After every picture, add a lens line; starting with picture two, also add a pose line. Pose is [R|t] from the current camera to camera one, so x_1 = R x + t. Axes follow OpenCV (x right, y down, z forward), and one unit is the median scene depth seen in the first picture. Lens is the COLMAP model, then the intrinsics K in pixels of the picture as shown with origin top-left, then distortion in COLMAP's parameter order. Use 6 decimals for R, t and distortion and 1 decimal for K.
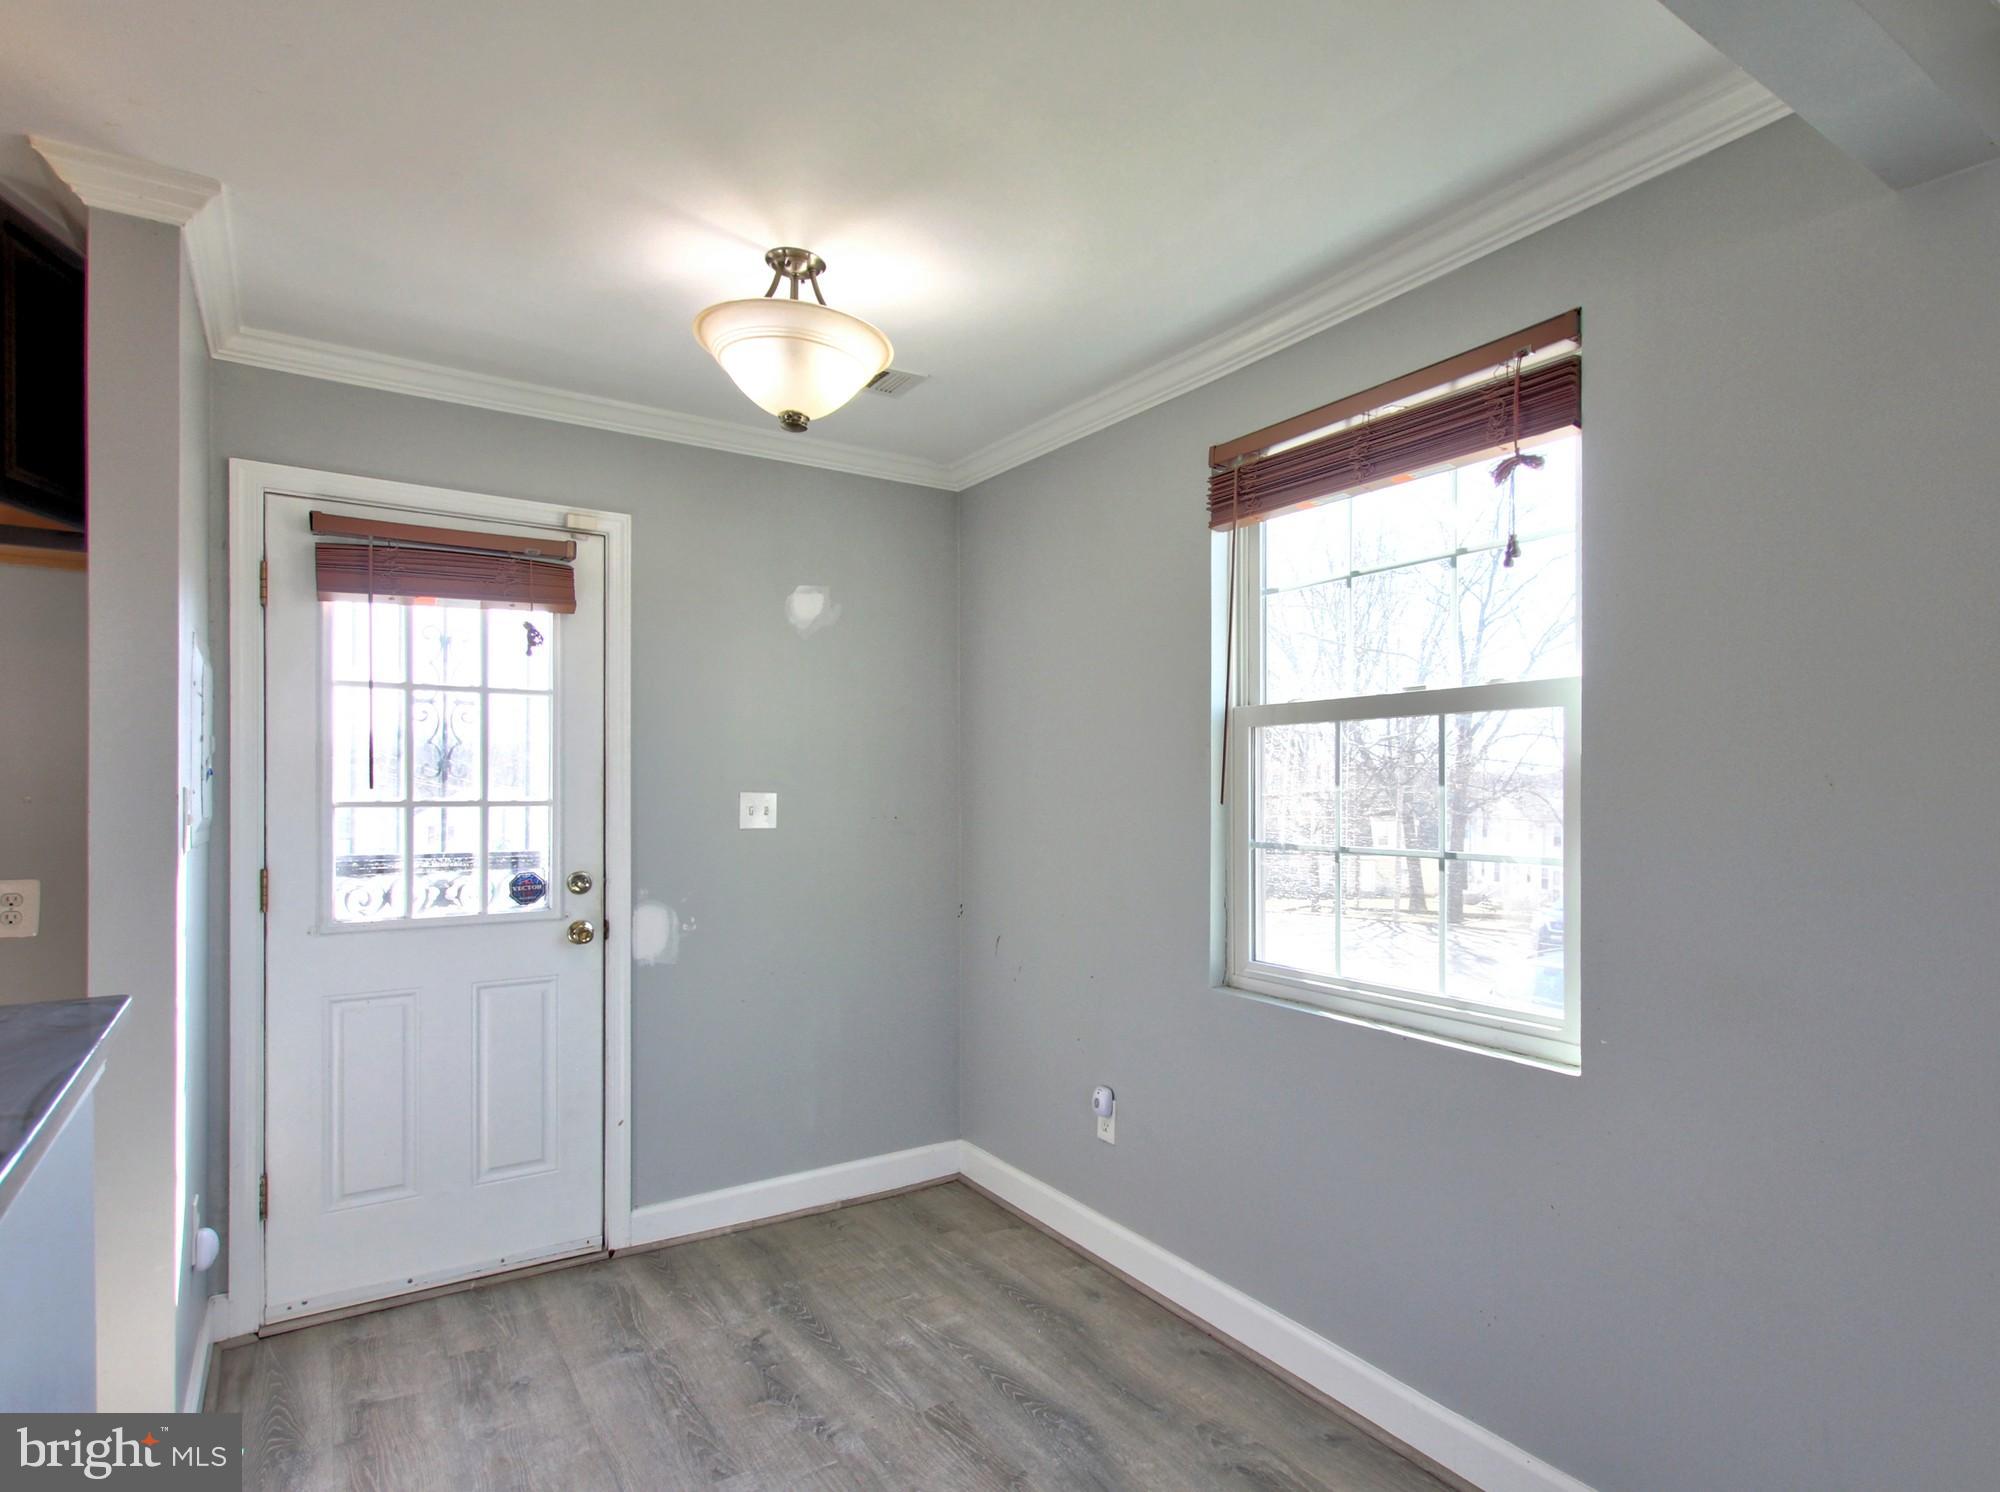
lens RADIAL K [[1080.0, 0, 1090.0], [0, 1080.0, 791.4], [0, 0, 1]] dist [0.004735, -0.000363]
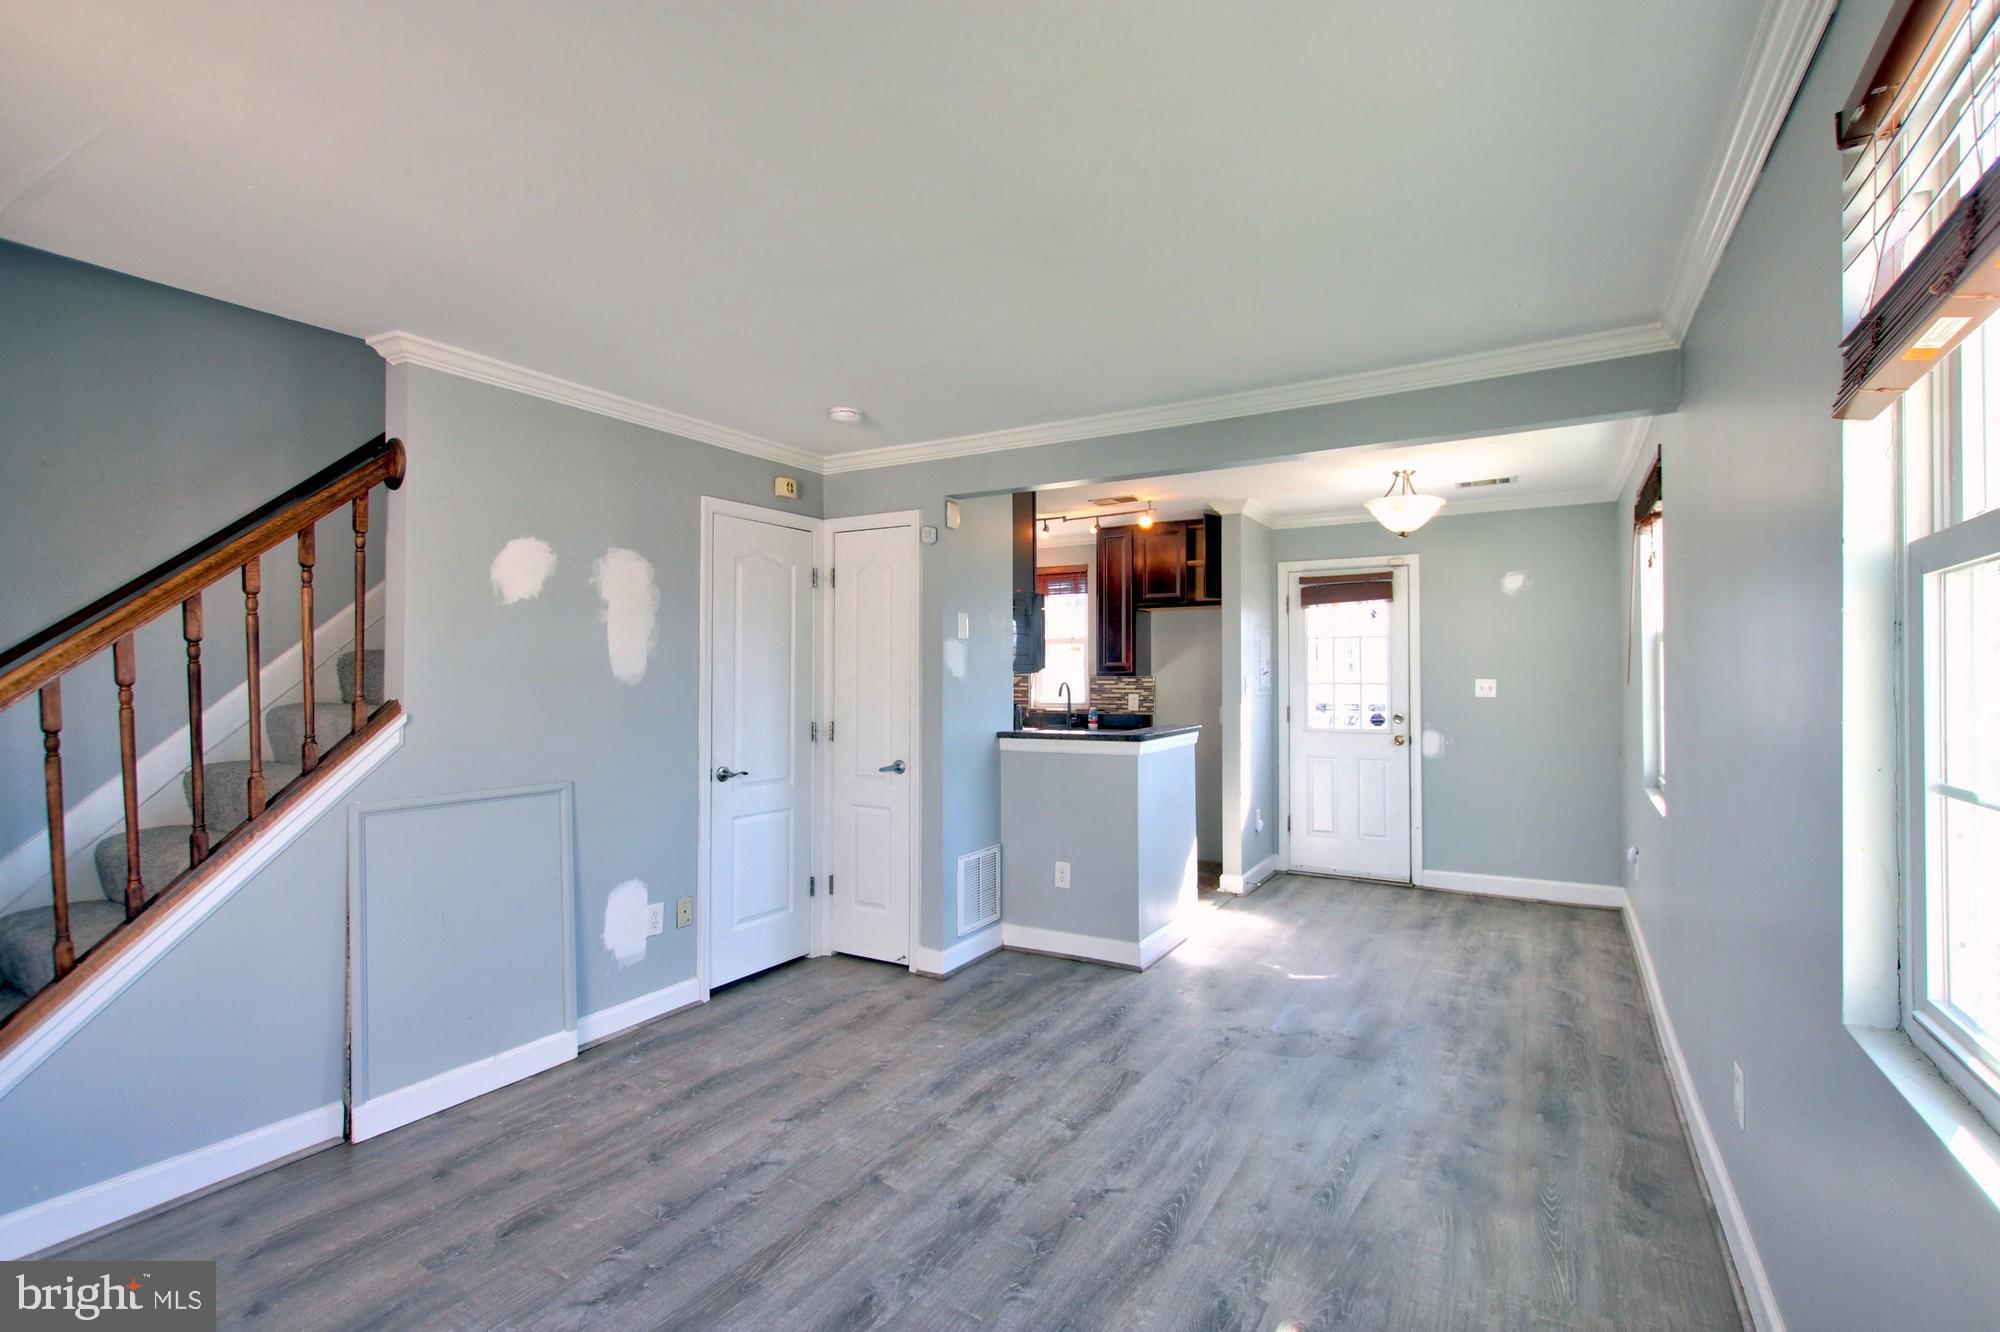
lens RADIAL K [[922.3, 0, 1010.1], [0, 922.3, 667.7], [0, 0, 1]] dist [0.000194, 0.000410]
pose [[0.398815, -0.011450, -0.916960, 1.021380], [0.000423, 0.999924, -0.012302, 0.000400], [0.917031, 0.004518, 0.398790, -0.548326]]
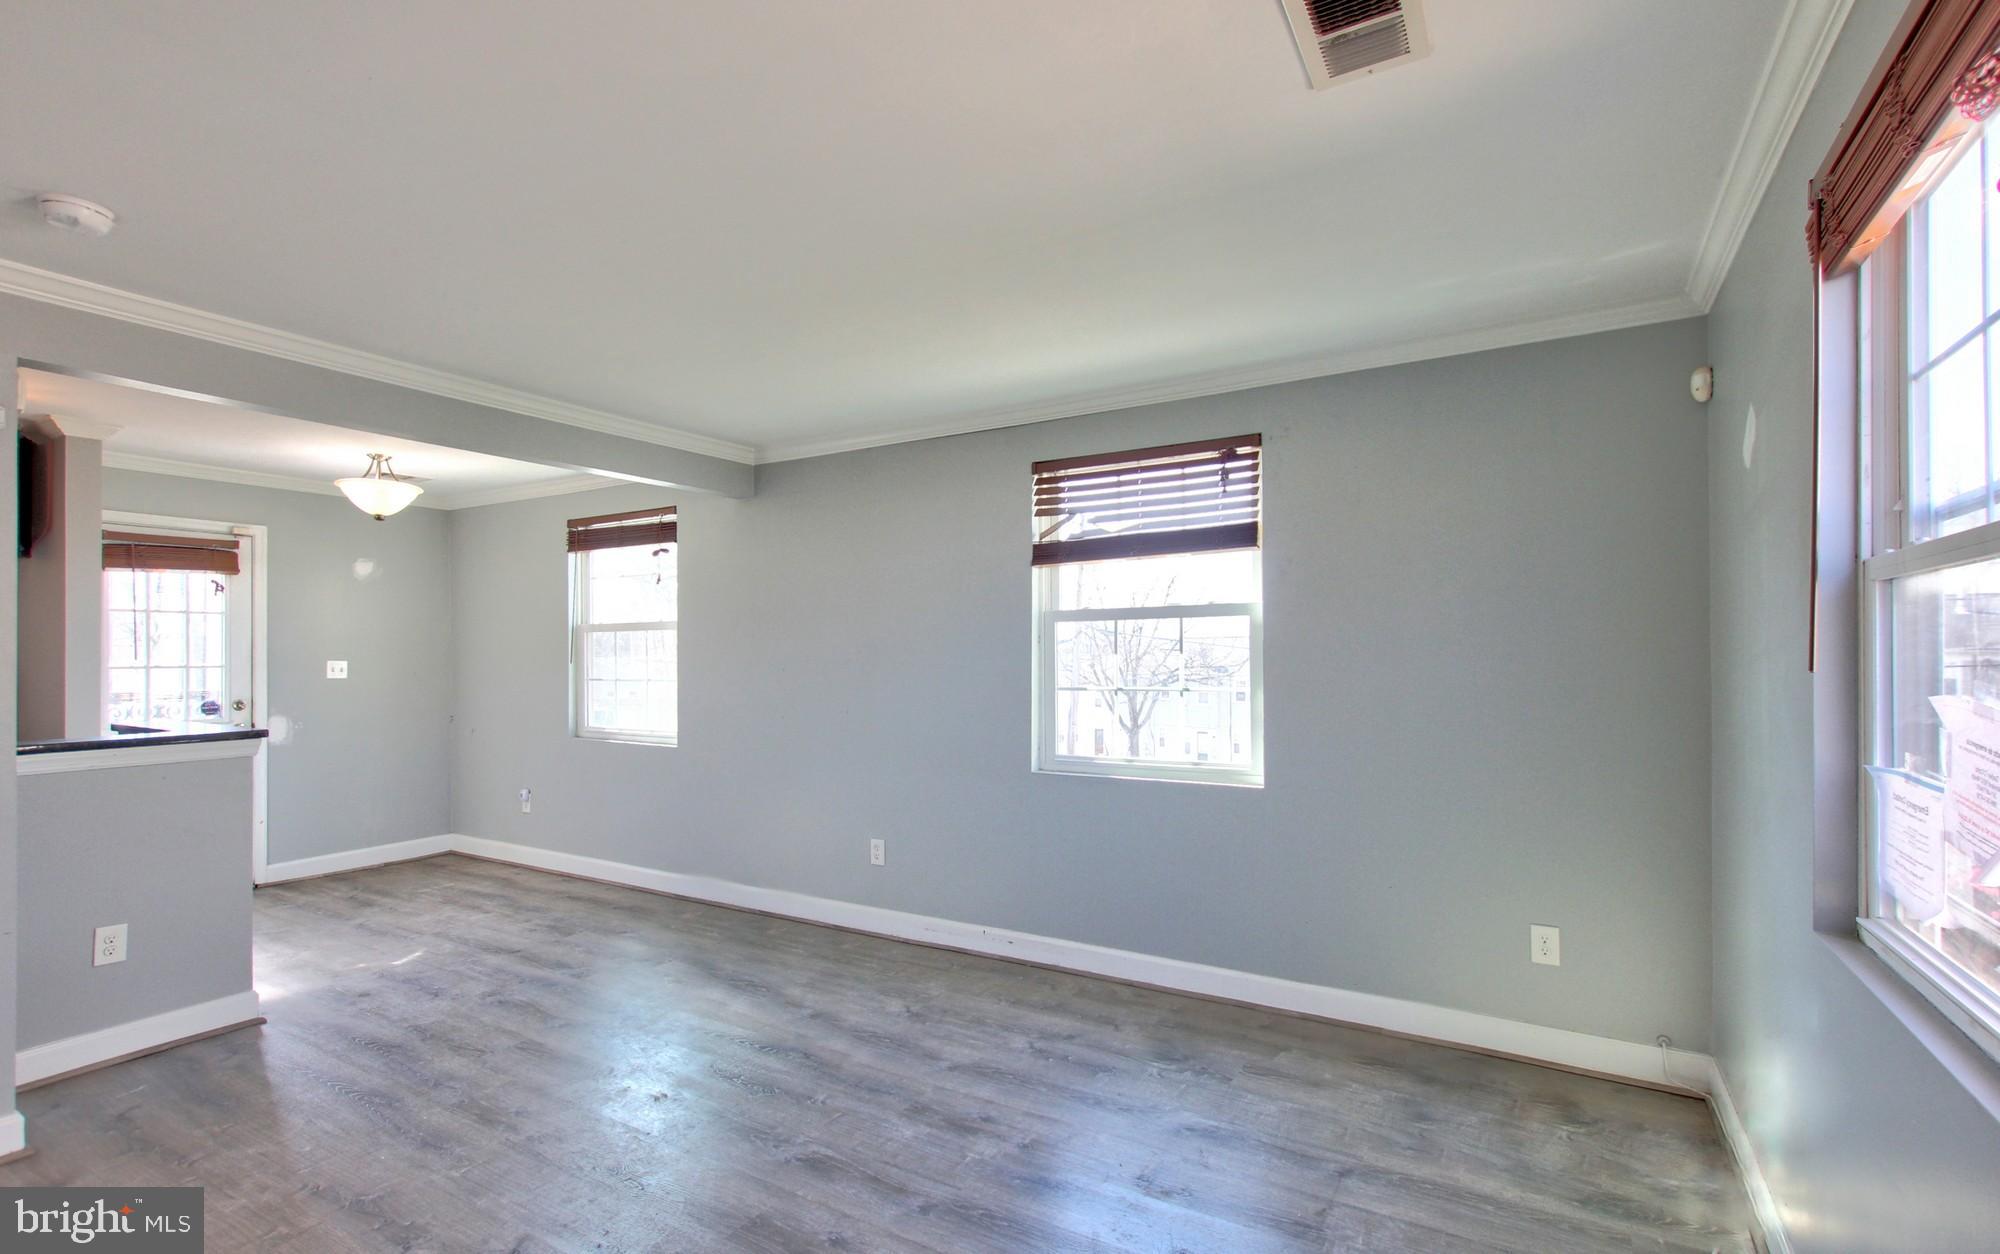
lens RADIAL K [[934.9, 0, 1002.2], [0, 934.9, 656.1], [0, 0, 1]] dist [-0.000498, -0.001253]
pose [[0.914211, -0.004678, 0.405212, 0.140265], [0.005960, 0.999980, -0.001902, 0.003519], [-0.405195, 0.004154, 0.914221, -1.251468]]
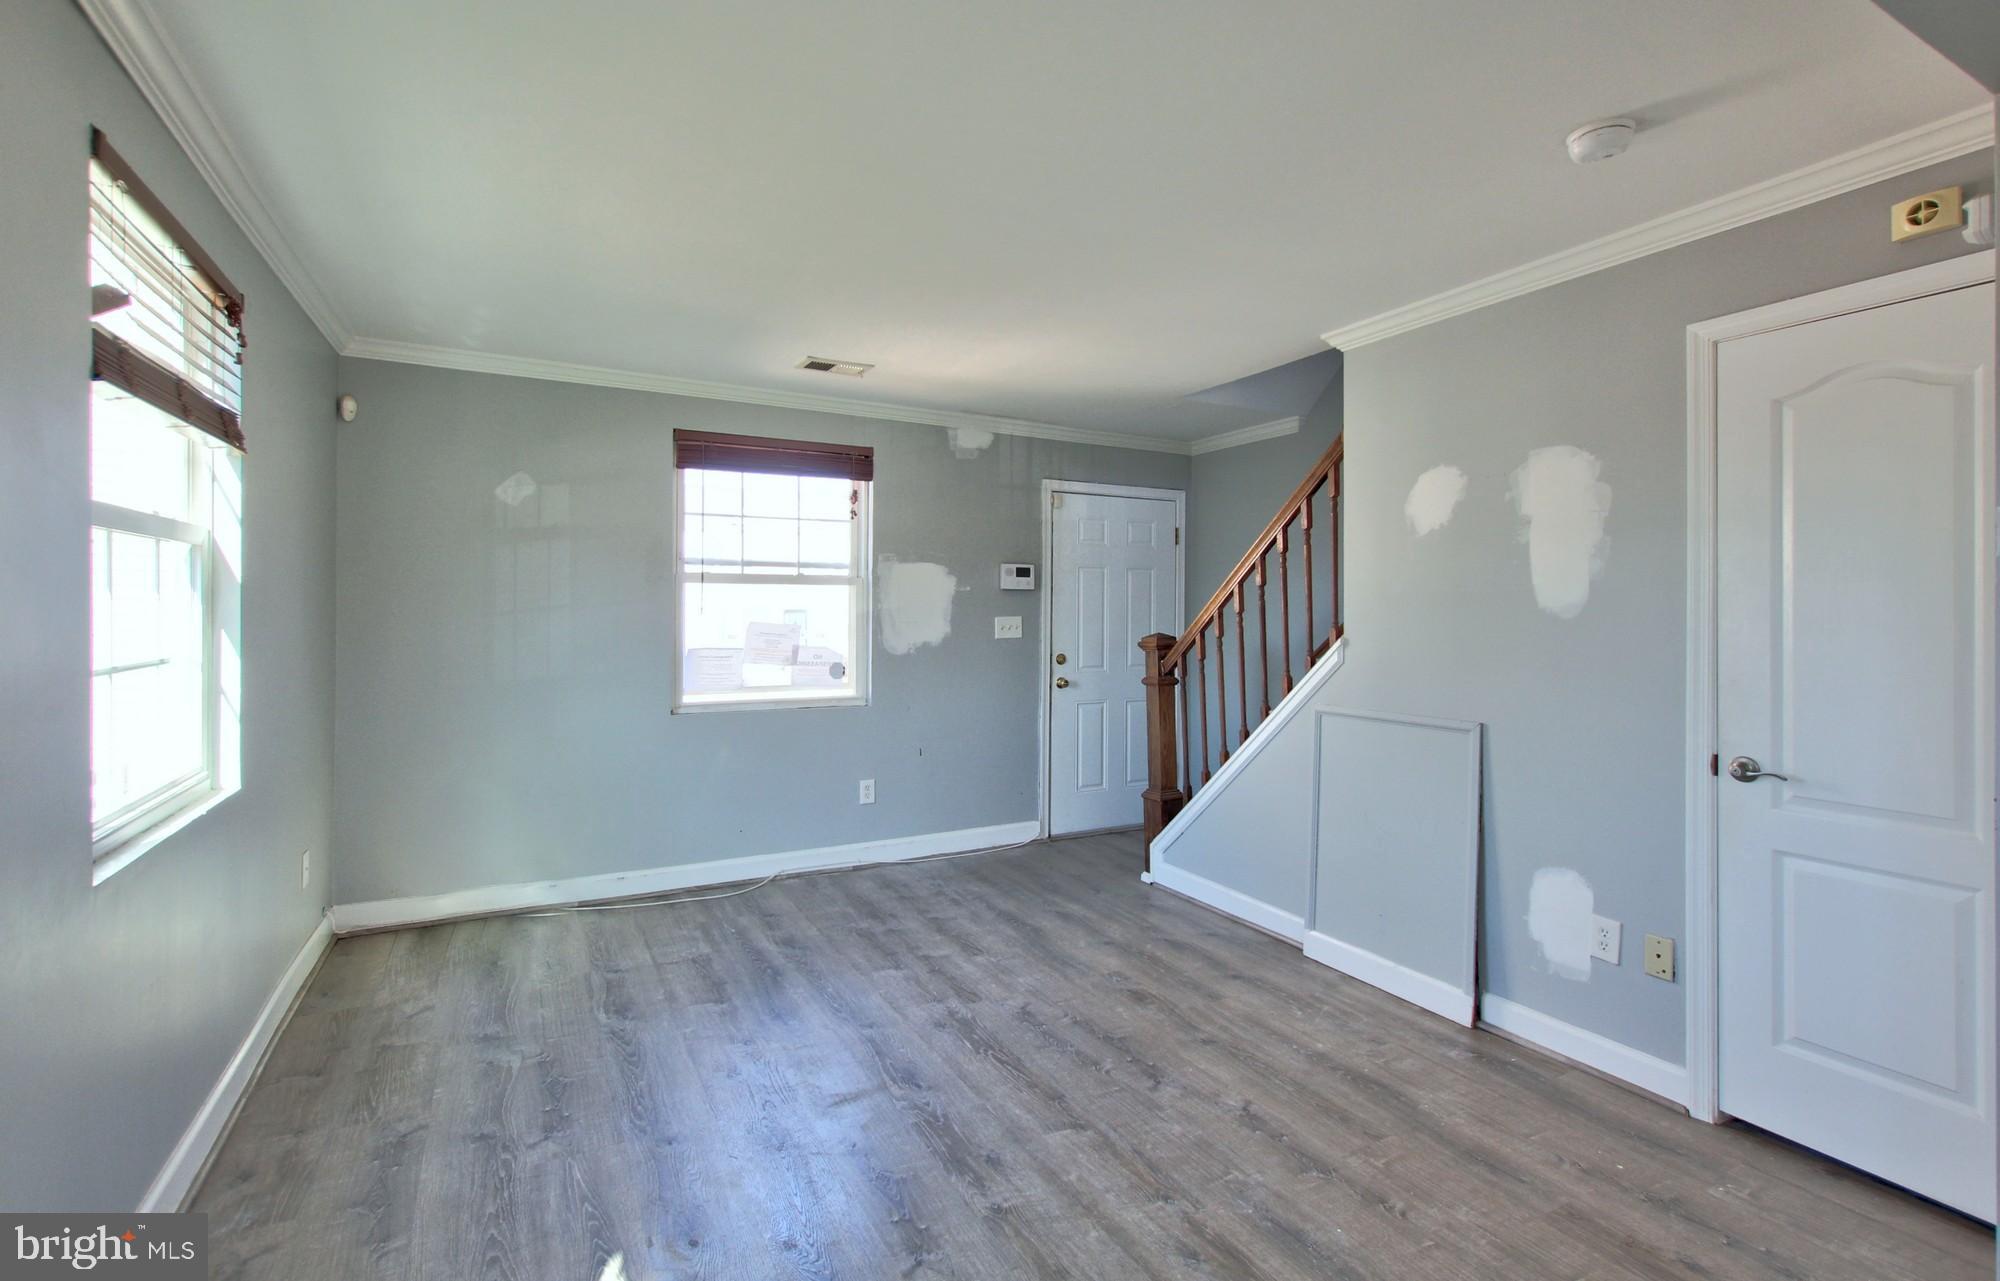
lens RADIAL K [[886.7, 0, 986.8], [0, 886.7, 605.0], [0, 0, 1]] dist [0.002577, 0.000372]
pose [[-0.990991, -0.004687, 0.133848, 0.137830], [-0.005444, 0.999971, -0.005293, 0.002968], [-0.133820, -0.005974, -0.990988, 0.506019]]
